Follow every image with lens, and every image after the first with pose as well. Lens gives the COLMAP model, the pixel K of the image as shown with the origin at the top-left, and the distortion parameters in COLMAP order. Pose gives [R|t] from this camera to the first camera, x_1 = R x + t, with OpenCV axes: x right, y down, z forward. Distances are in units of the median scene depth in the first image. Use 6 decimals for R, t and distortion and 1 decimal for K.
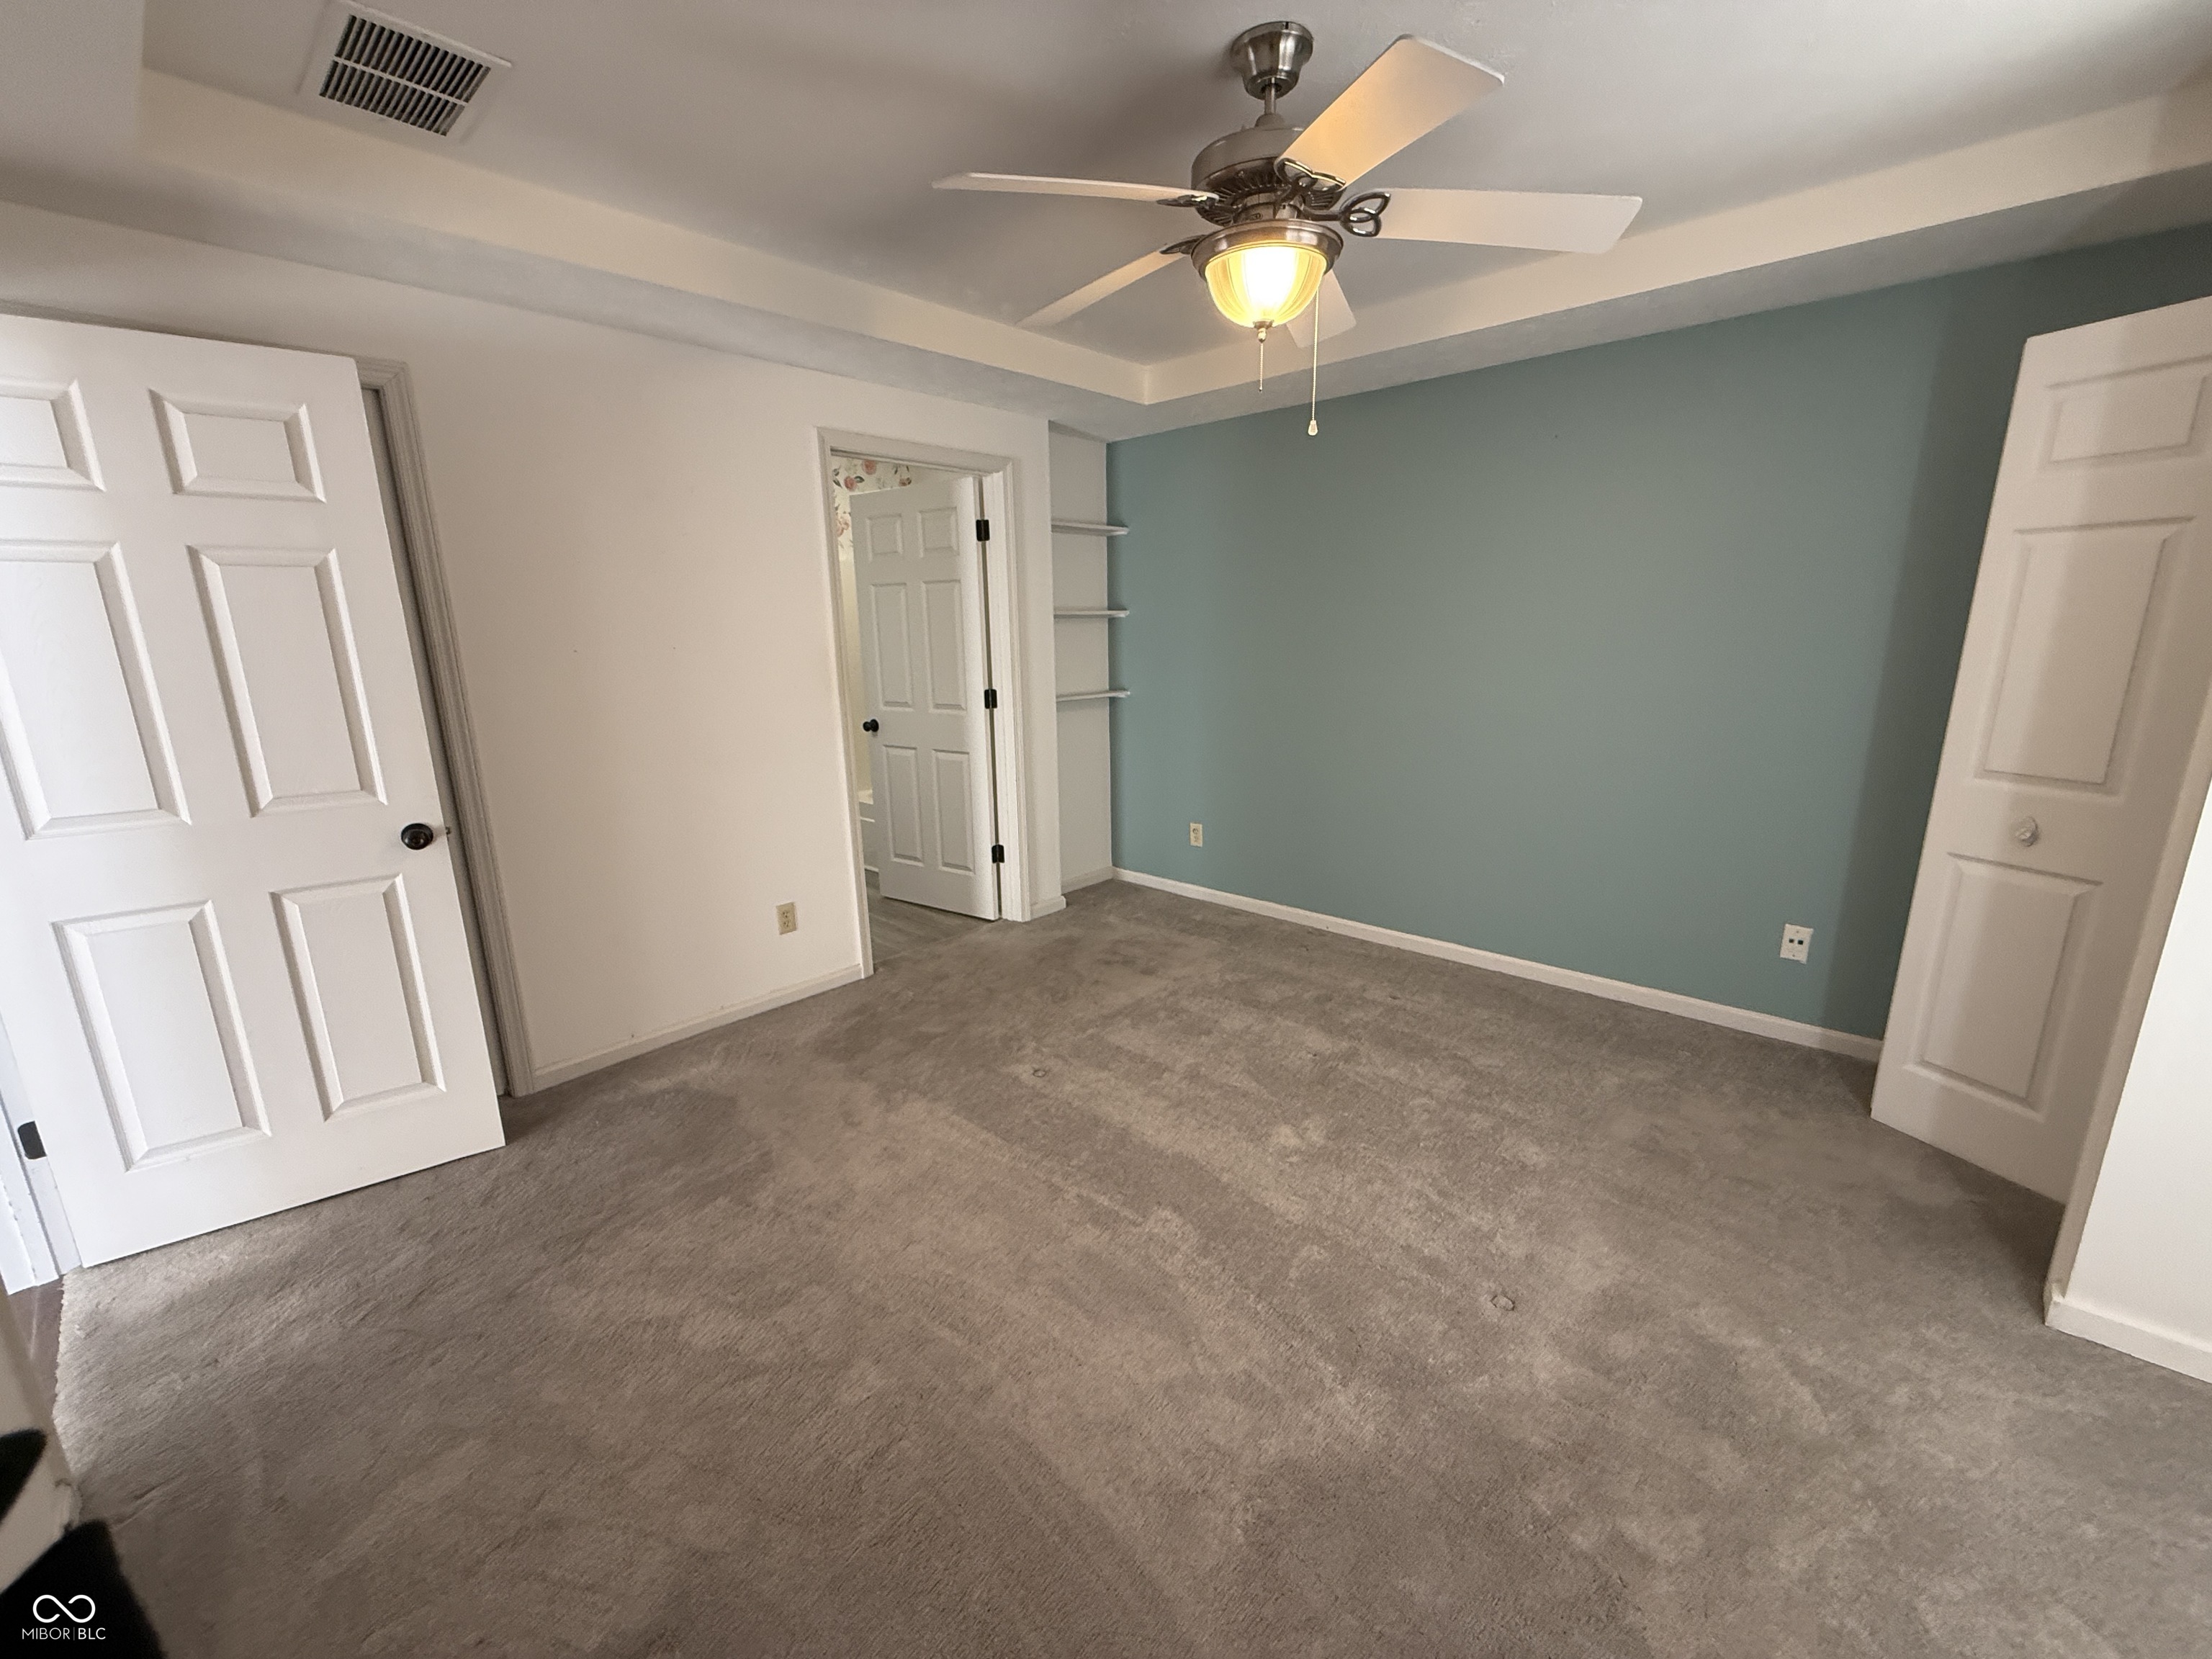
lens RADIAL K [[879.7, 0, 1100.8], [0, 879.7, 832.6], [0, 0, 1]] dist [-0.000320, 0.000145]
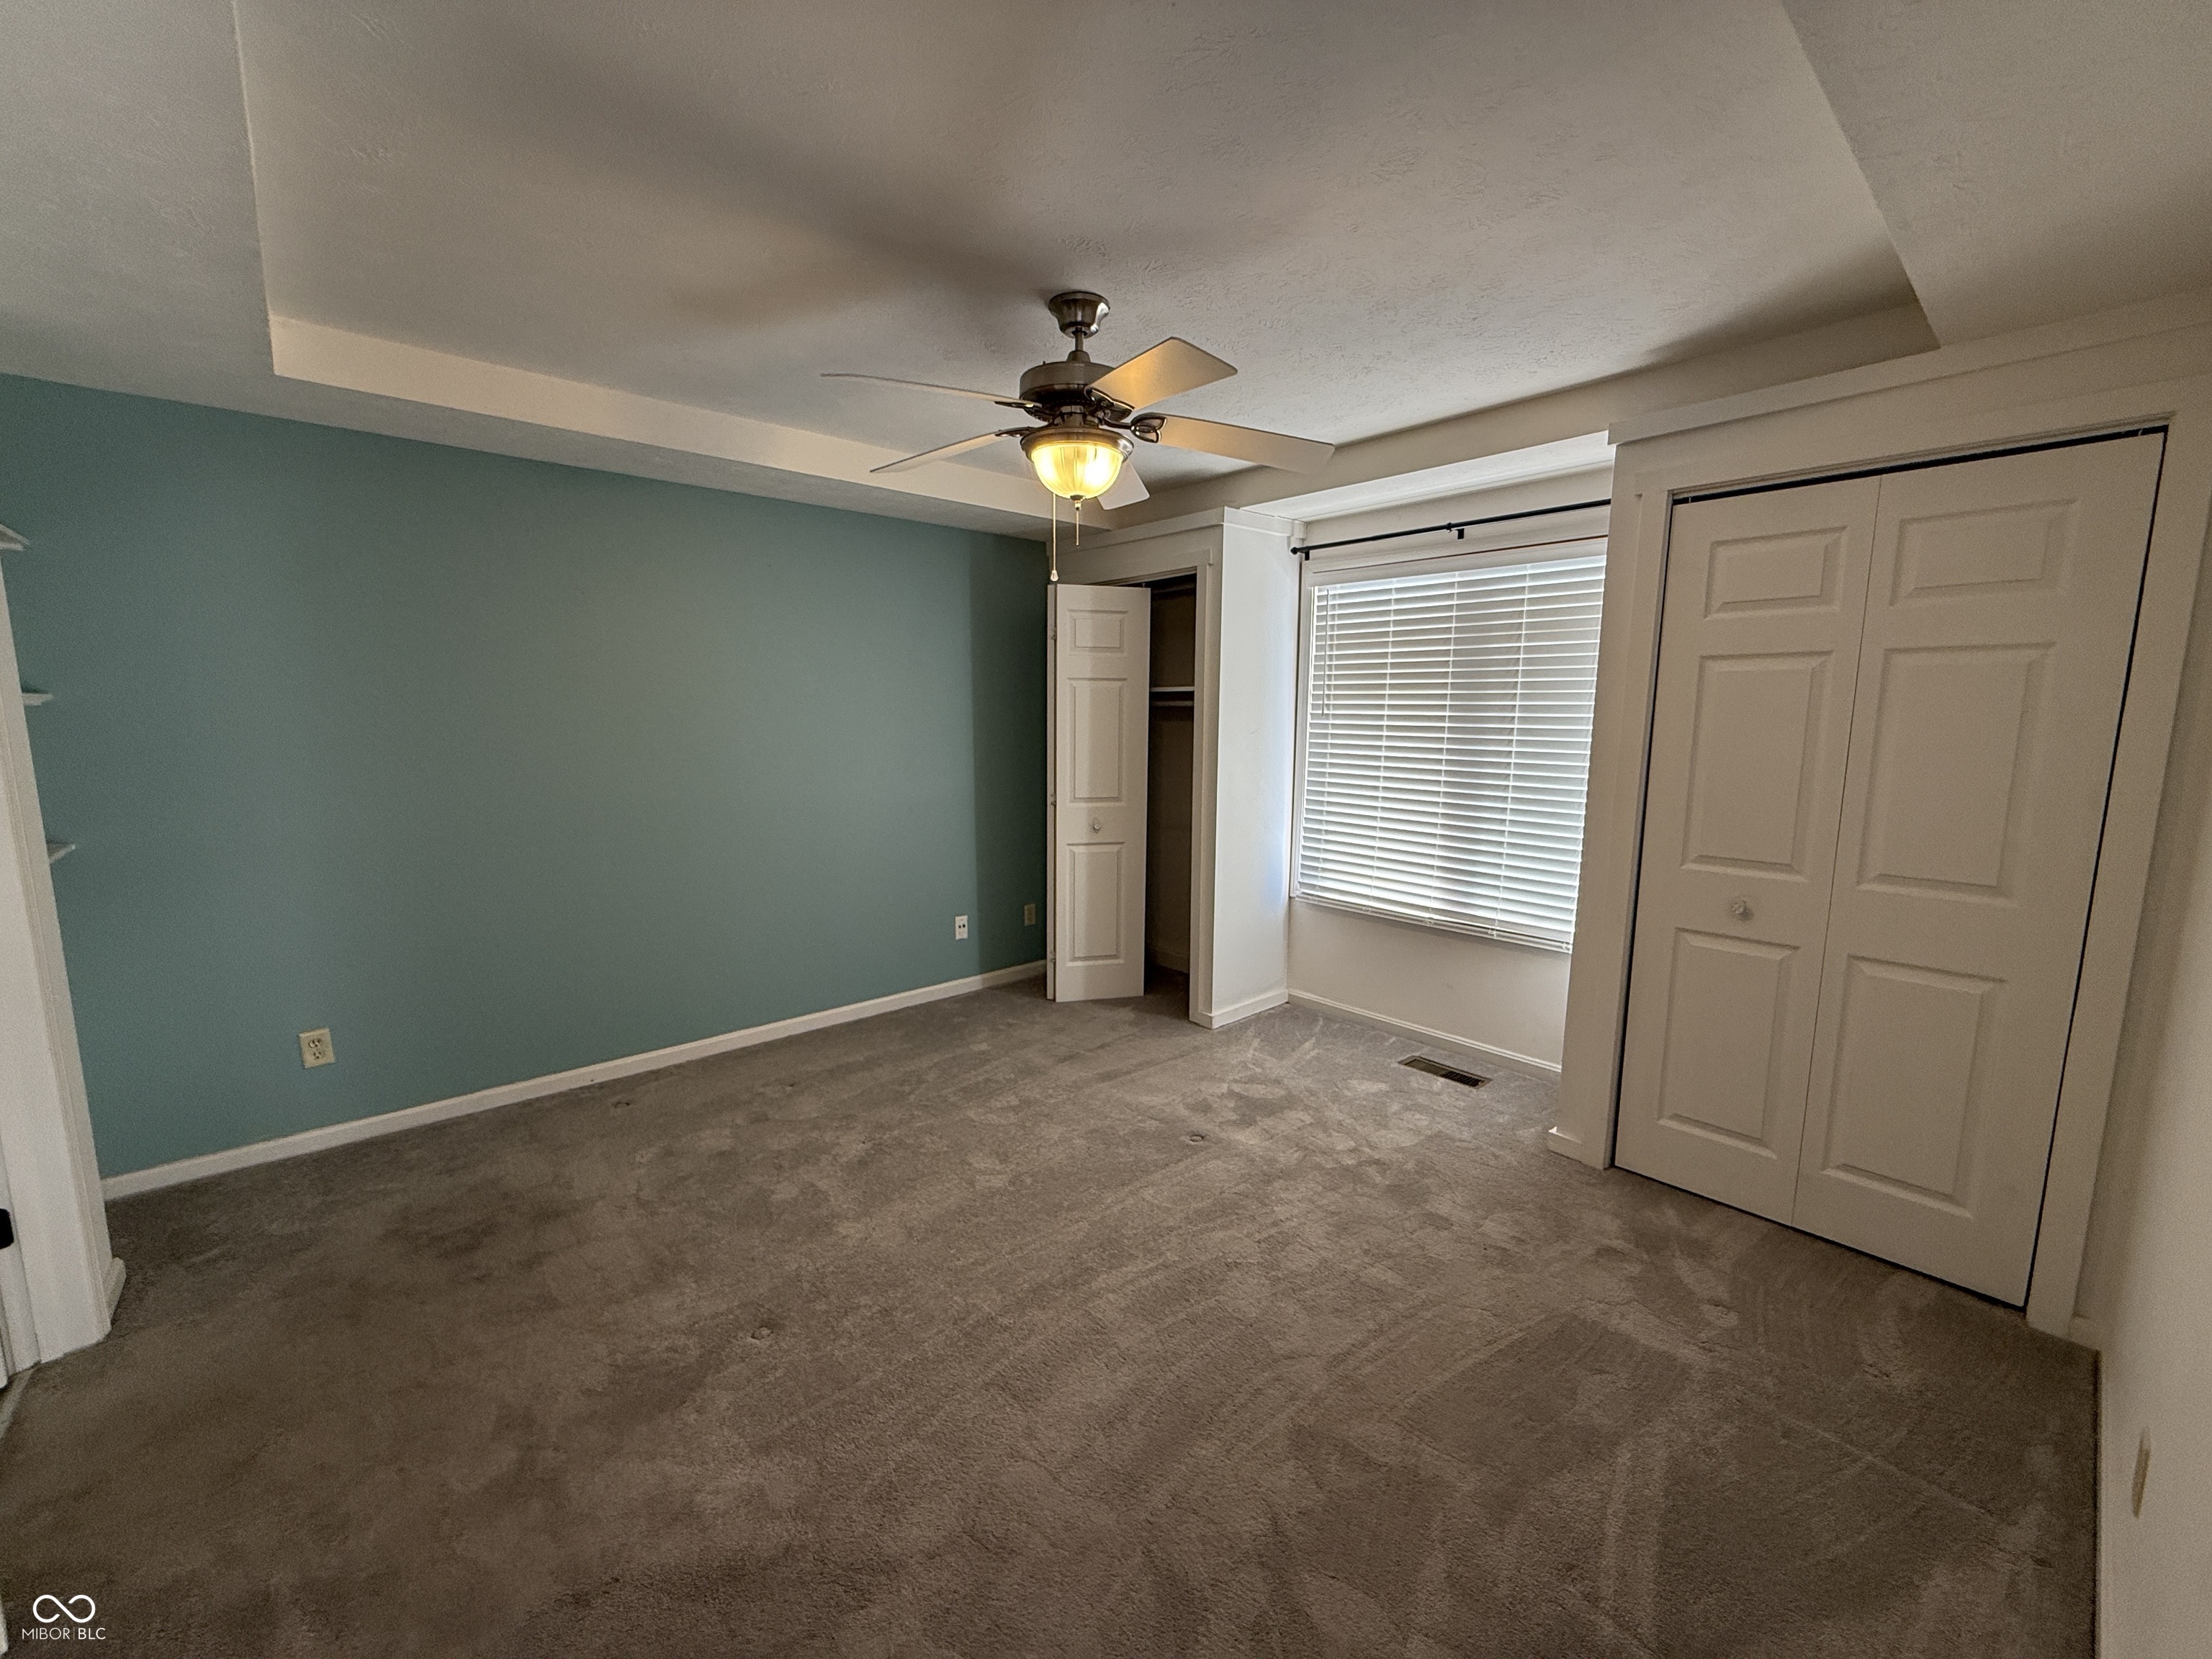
lens RADIAL K [[879.7, 0, 1100.8], [0, 879.7, 832.6], [0, 0, 1]] dist [-0.000320, 0.000145]
pose [[0.106738, -0.120556, 0.986952, -0.851075], [0.225195, 0.969759, 0.094101, -0.156502], [-0.968449, 0.212213, 0.130659, 0.661419]]
